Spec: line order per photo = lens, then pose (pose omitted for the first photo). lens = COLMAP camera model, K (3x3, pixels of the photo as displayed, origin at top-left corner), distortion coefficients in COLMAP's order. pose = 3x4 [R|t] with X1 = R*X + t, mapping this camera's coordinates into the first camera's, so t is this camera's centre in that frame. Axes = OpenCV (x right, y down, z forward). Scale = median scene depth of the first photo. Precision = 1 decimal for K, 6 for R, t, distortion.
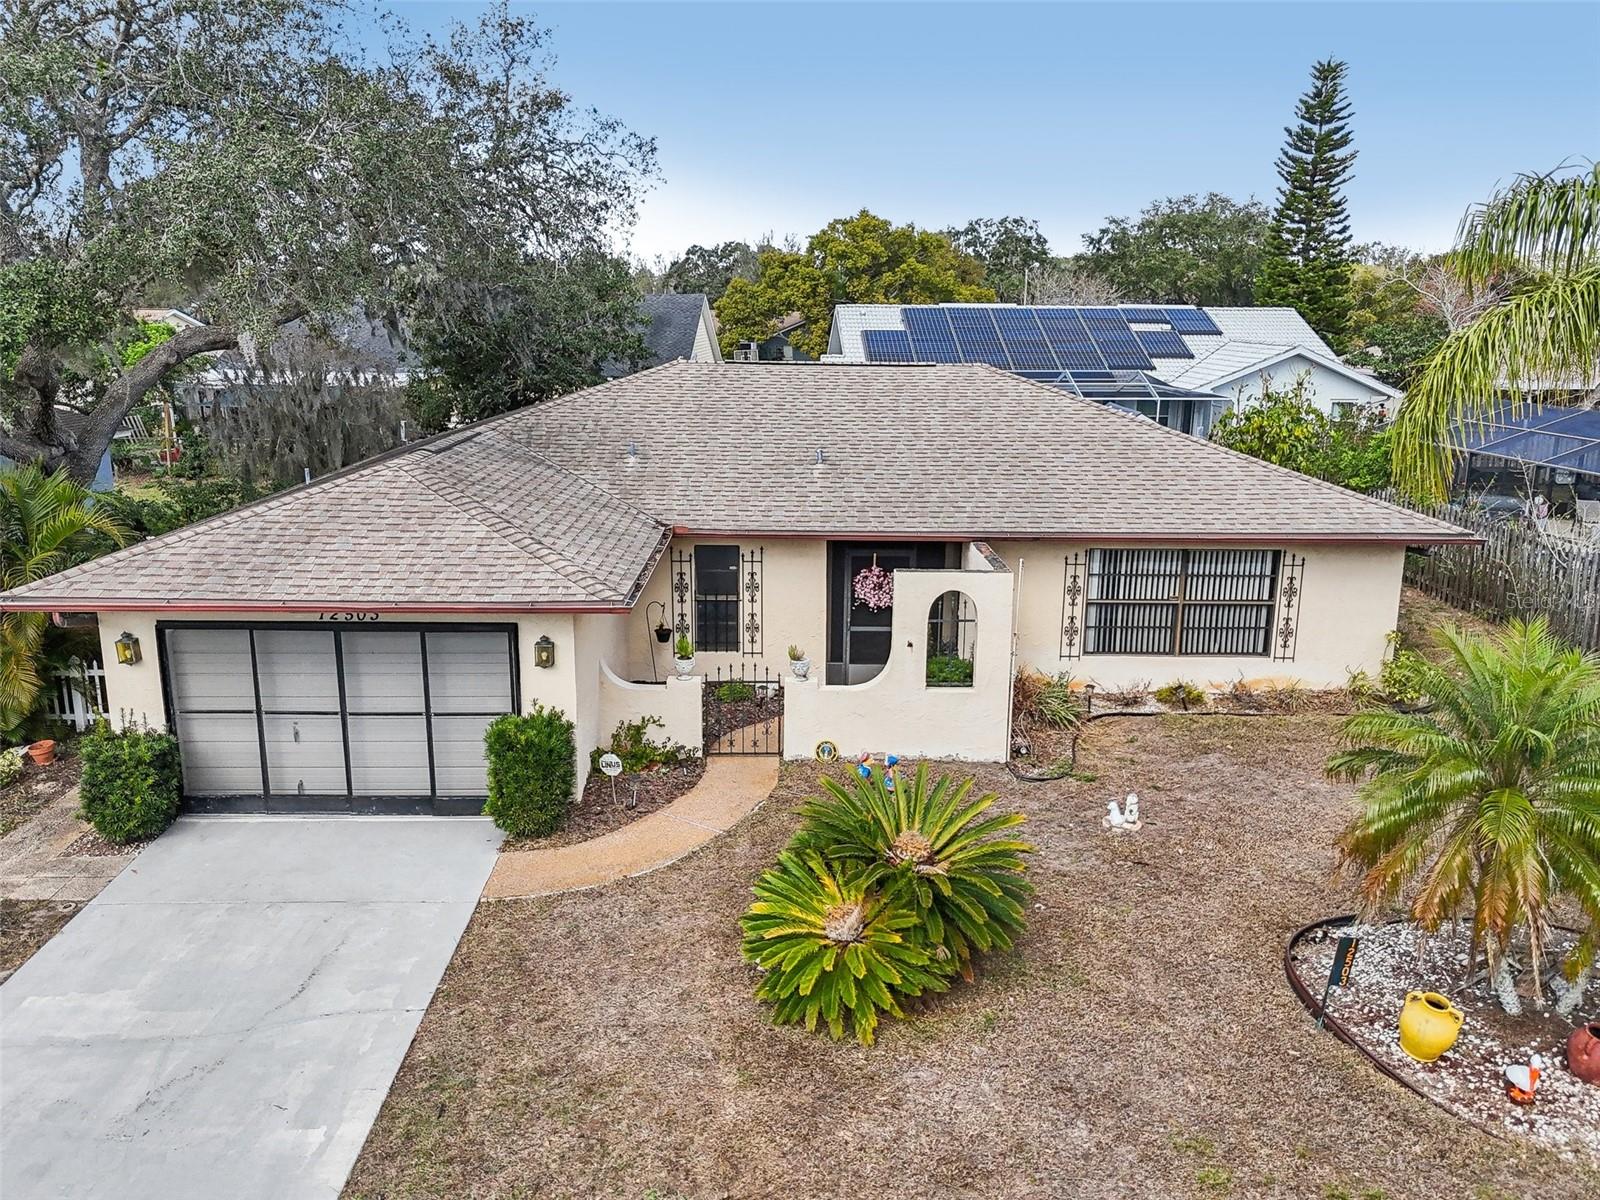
lens RADIAL K [[1272.7, 0, 800.0], [0, 1272.7, 600.0], [0, 0, 1]] dist [0.030627, -0.009341]
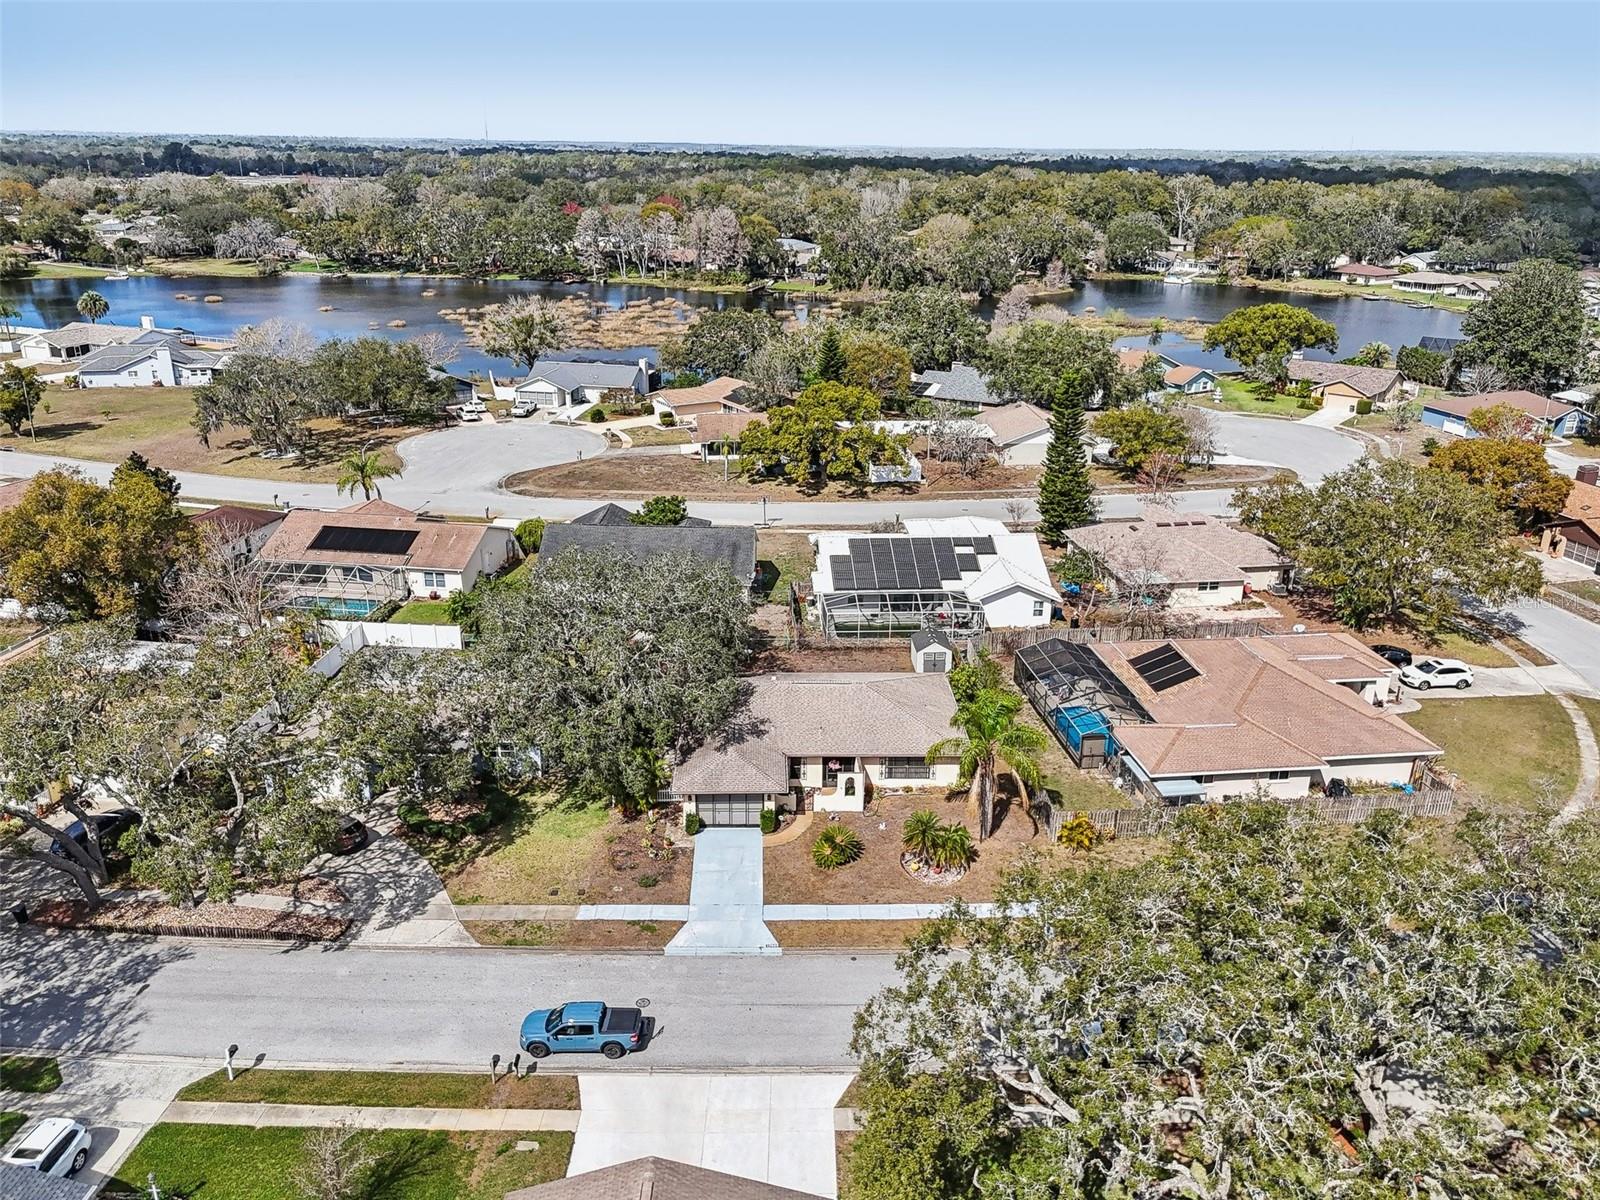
lens RADIAL K [[1336.0, 0, 869.7], [0, 1336.0, 596.9], [0, 0, 1]] dist [0.011590, -0.000781]
pose [[0.996431, 0.007977, 0.084031, -0.208651], [-0.018878, 0.991368, 0.129744, -1.186890], [-0.082271, -0.130867, 0.987980, -3.434967]]
